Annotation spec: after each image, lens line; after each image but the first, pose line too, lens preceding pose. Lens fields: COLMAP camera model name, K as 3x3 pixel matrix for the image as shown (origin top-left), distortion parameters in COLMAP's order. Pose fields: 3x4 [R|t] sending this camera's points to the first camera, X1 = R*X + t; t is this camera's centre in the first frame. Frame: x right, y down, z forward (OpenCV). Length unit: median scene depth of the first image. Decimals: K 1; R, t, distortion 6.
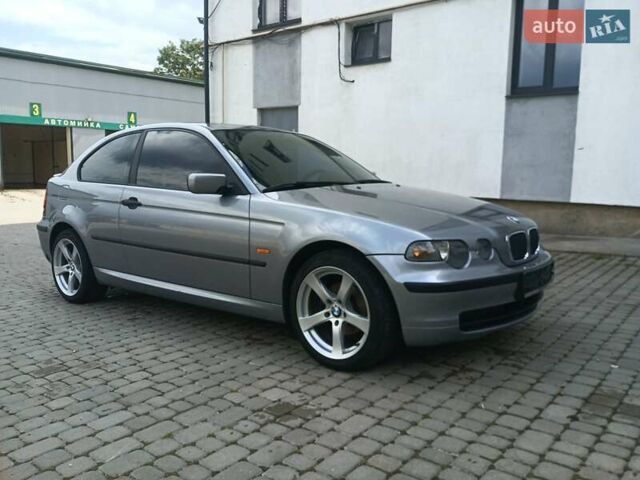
lens RADIAL K [[537.2, 0, 318.5], [0, 537.2, 244.4], [0, 0, 1]] dist [0.031073, -0.062282]
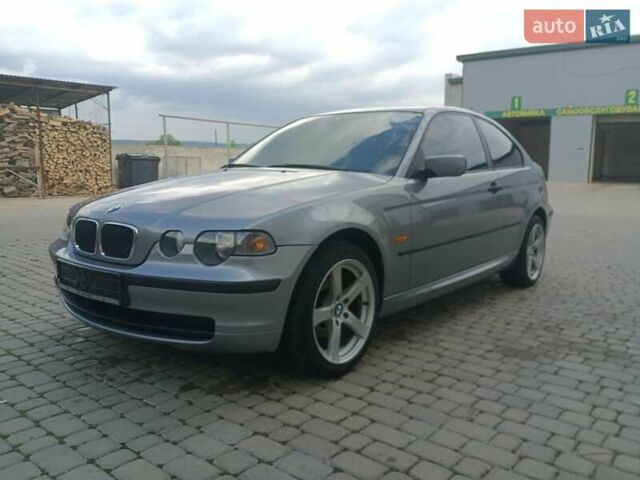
lens RADIAL K [[537.2, 0, 319.6], [0, 537.2, 261.7], [0, 0, 1]] dist [0.031073, -0.062282]
pose [[0.022828, 0.189135, -0.981686, 1.125243], [-0.160855, 0.969843, 0.183113, -0.156238], [0.986714, 0.153729, 0.052563, 1.218367]]
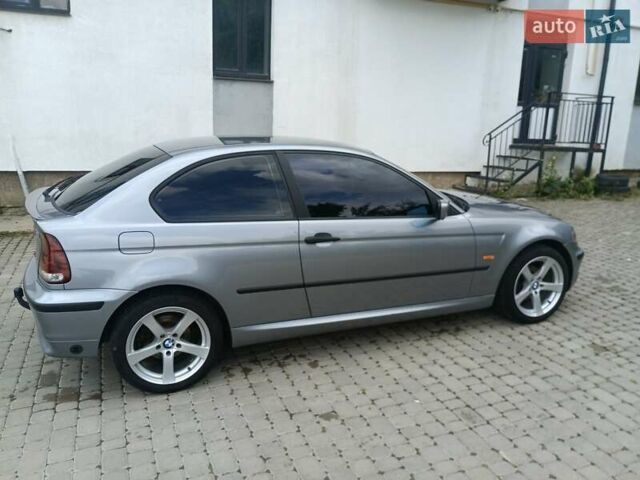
lens RADIAL K [[537.2, 0, 319.2], [0, 537.2, 239.8], [0, 0, 1]] dist [0.031073, -0.062282]
pose [[0.492316, -0.189934, 0.849441, -1.348872], [0.098753, 0.981789, 0.162292, -0.269648], [-0.864797, 0.003986, 0.502106, 0.682537]]
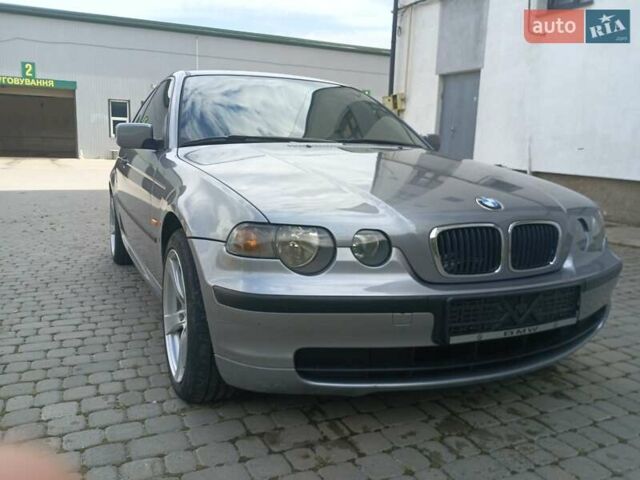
lens RADIAL K [[537.2, 0, 315.7], [0, 537.2, 238.4], [0, 0, 1]] dist [0.031073, -0.062282]
pose [[0.894500, 0.096922, -0.436435, 0.432082], [-0.086118, 0.995289, 0.044527, -0.017951], [0.438694, -0.002244, 0.898634, 0.391273]]
